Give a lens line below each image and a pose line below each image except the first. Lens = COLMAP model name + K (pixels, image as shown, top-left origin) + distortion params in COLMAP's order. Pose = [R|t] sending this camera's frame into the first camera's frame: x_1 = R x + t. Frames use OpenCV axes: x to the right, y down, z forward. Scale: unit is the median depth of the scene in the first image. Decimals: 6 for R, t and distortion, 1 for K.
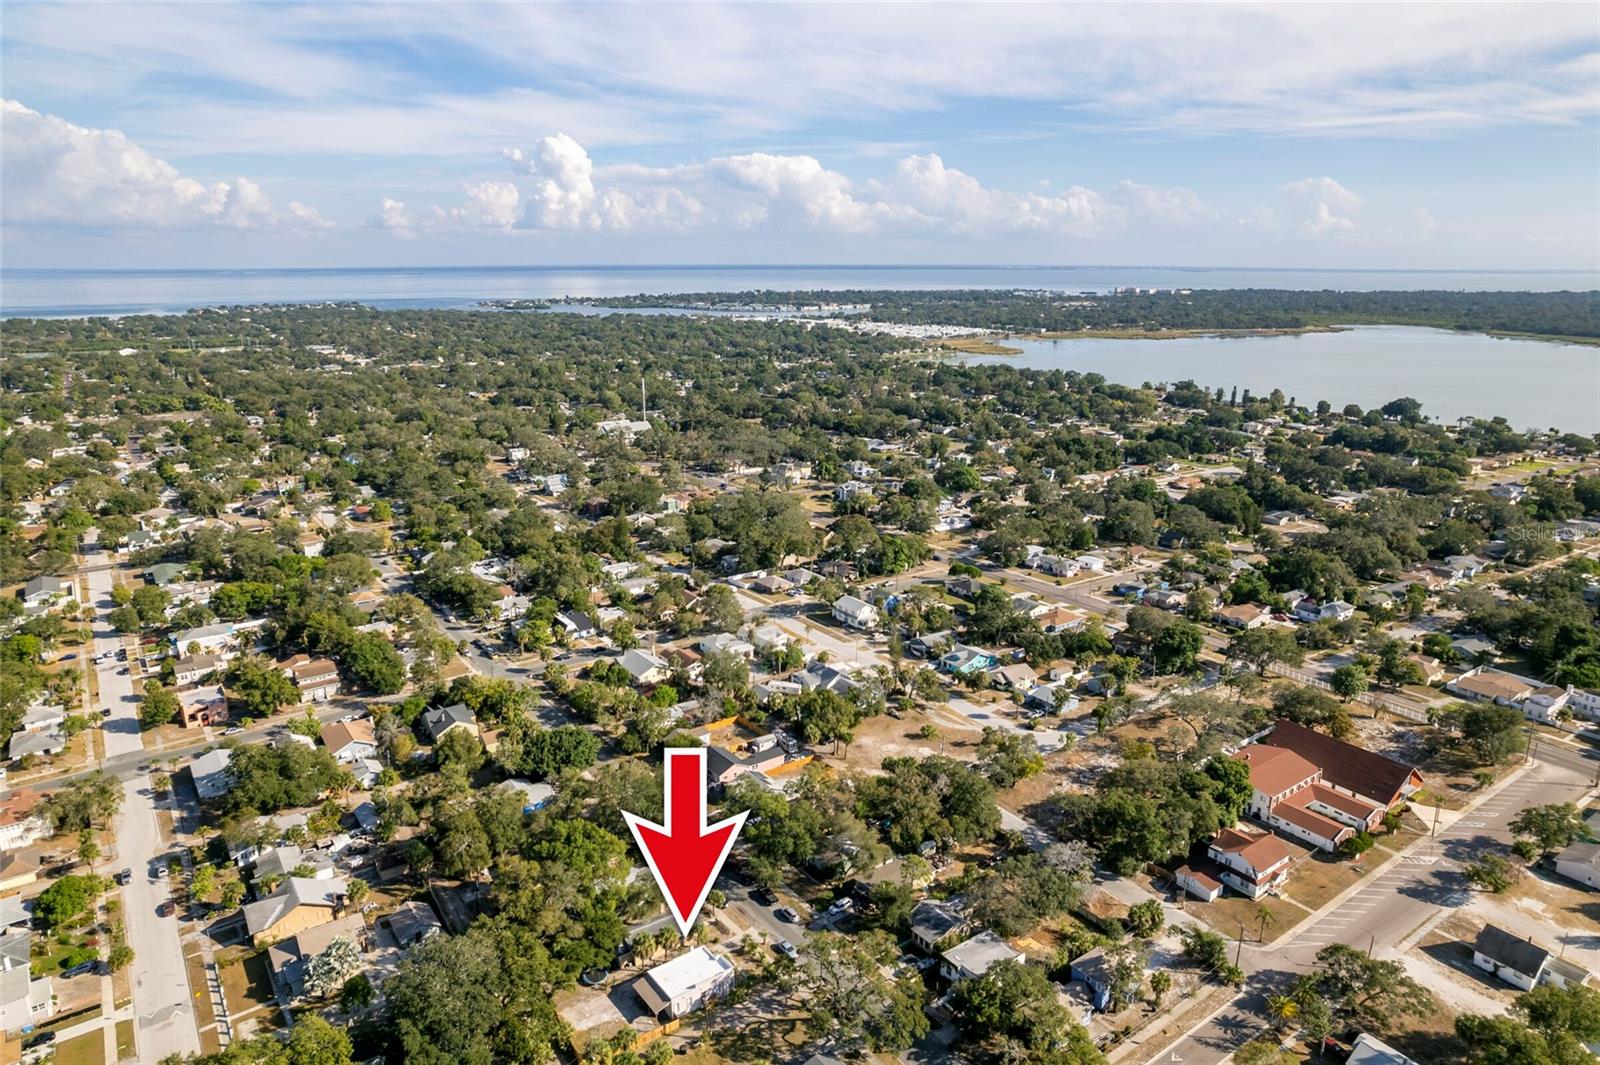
lens RADIAL K [[1015.2, 0, 800.0], [0, 1015.2, 532.5], [0, 0, 1]] dist [-0.070667, 0.067548]
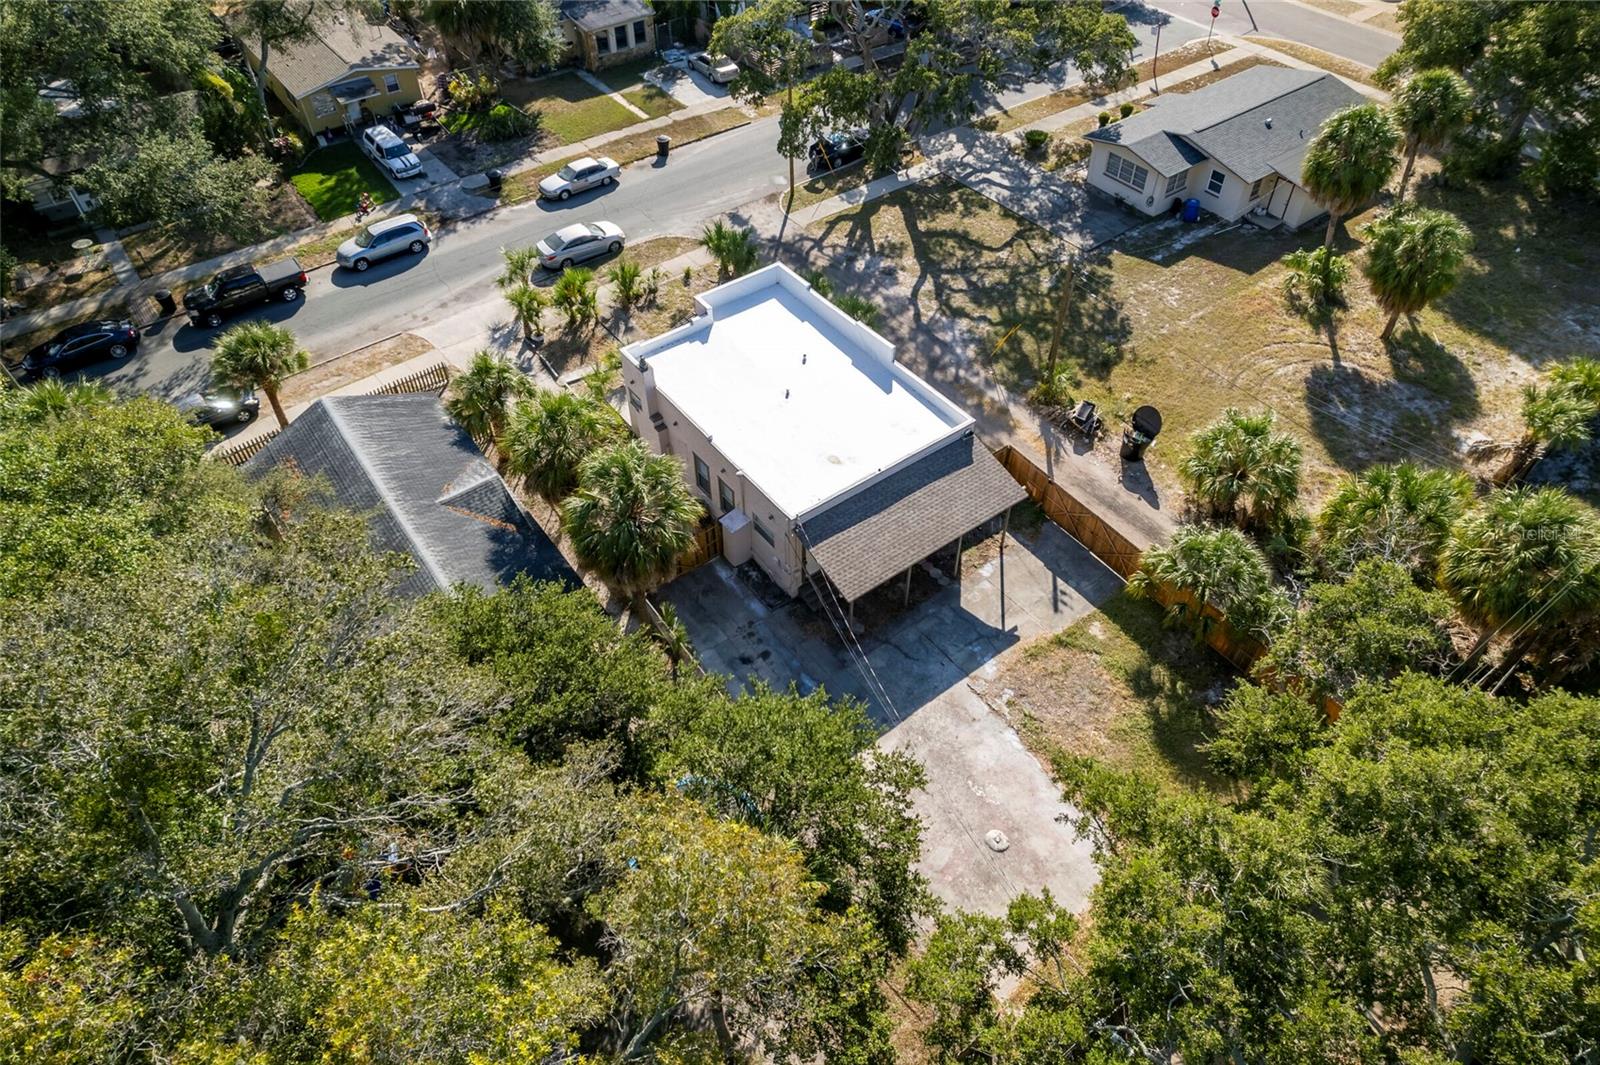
lens RADIAL K [[1015.2, 0, 800.0], [0, 1015.2, 532.5], [0, 0, 1]] dist [-0.070667, 0.067548]
pose [[-0.014321, -0.731777, 0.681394, -0.169532], [0.258280, 0.655630, 0.709536, 0.176980], [-0.965964, 0.186151, 0.179614, 0.568131]]
